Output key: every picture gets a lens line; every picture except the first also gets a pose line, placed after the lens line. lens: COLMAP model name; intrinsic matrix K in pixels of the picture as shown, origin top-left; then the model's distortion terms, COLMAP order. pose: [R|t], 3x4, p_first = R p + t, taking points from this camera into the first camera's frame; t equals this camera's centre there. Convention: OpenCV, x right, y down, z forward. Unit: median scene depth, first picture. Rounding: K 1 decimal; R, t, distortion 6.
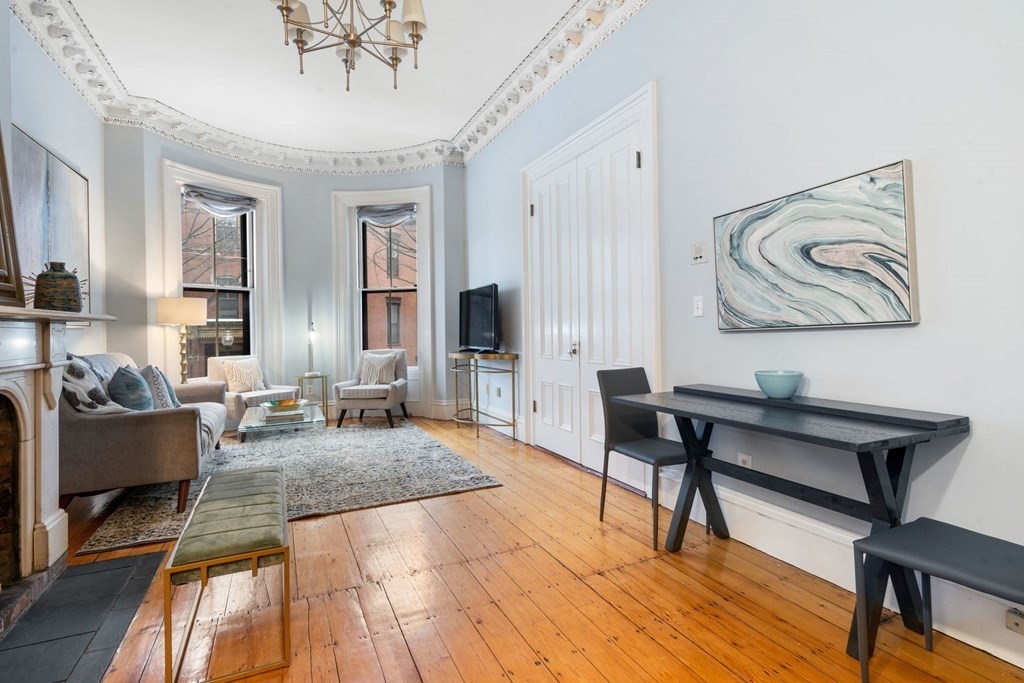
lens RADIAL K [[504.8, 0, 513.9], [0, 504.8, 328.8], [0, 0, 1]] dist [0.003547, 0.000850]
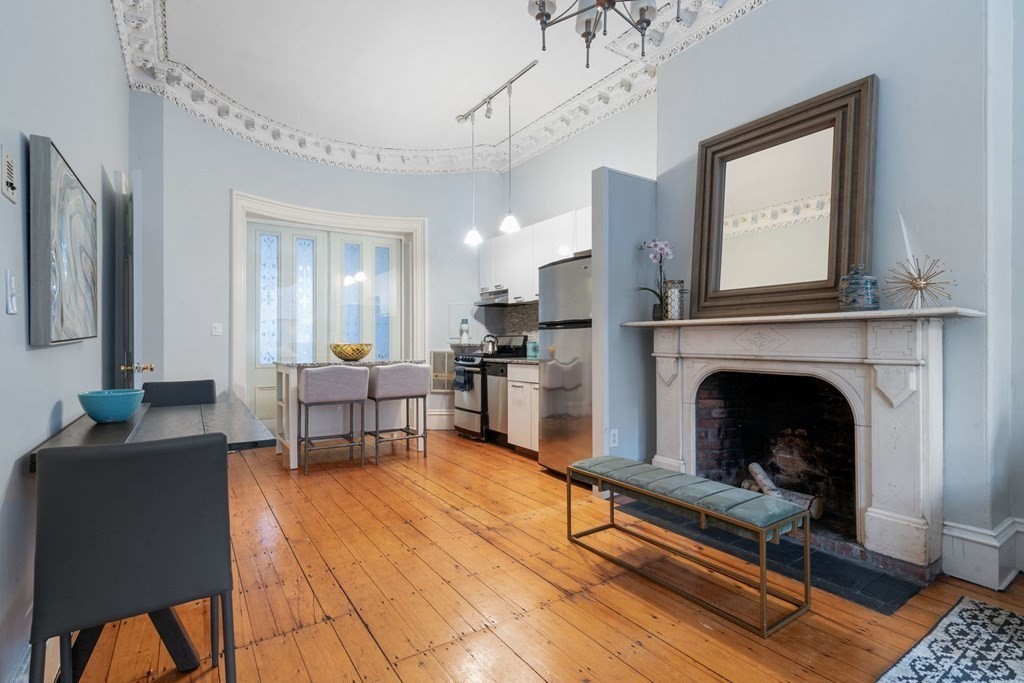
lens RADIAL K [[483.1, 0, 512.0], [0, 483.1, 341.5], [0, 0, 1]] dist [0.001071, 0.000151]
pose [[-0.986638, 0.021948, -0.161443, -0.008125], [0.021736, 0.999759, 0.003081, 0.005279], [0.161471, -0.000469, -0.986877, 0.833400]]
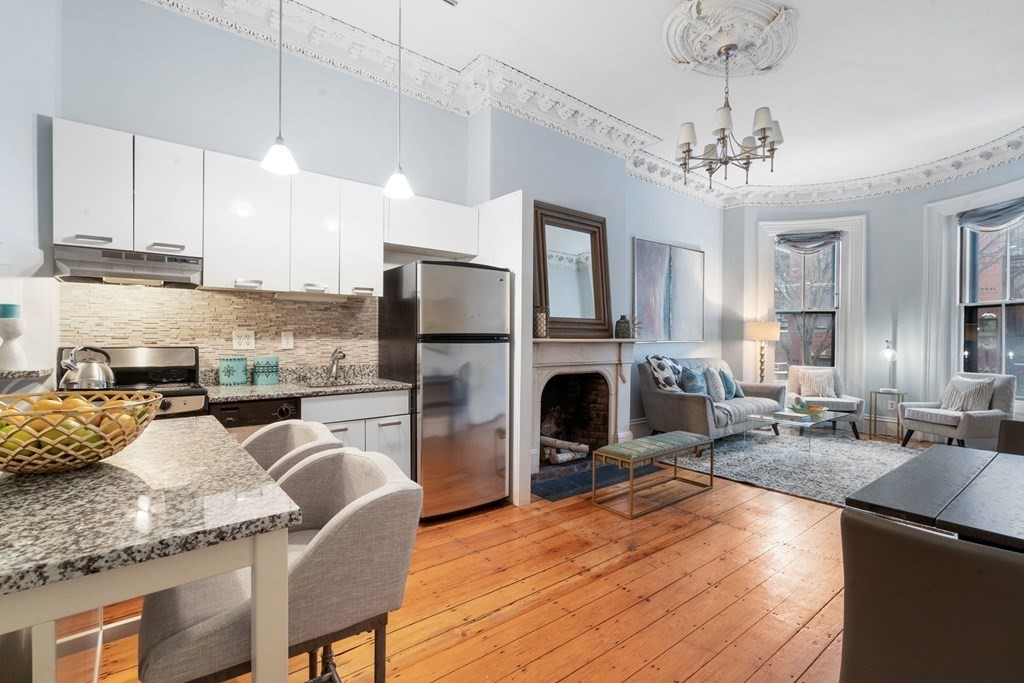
lens RADIAL K [[465.5, 0, 512.0], [0, 465.5, 341.5], [0, 0, 1]] dist [0.001727, 0.000225]
pose [[0.236965, 0.032190, -0.970985, 0.406556], [-0.015399, 0.999450, 0.029376, -0.030899], [0.971396, 0.007991, 0.237331, 0.029689]]
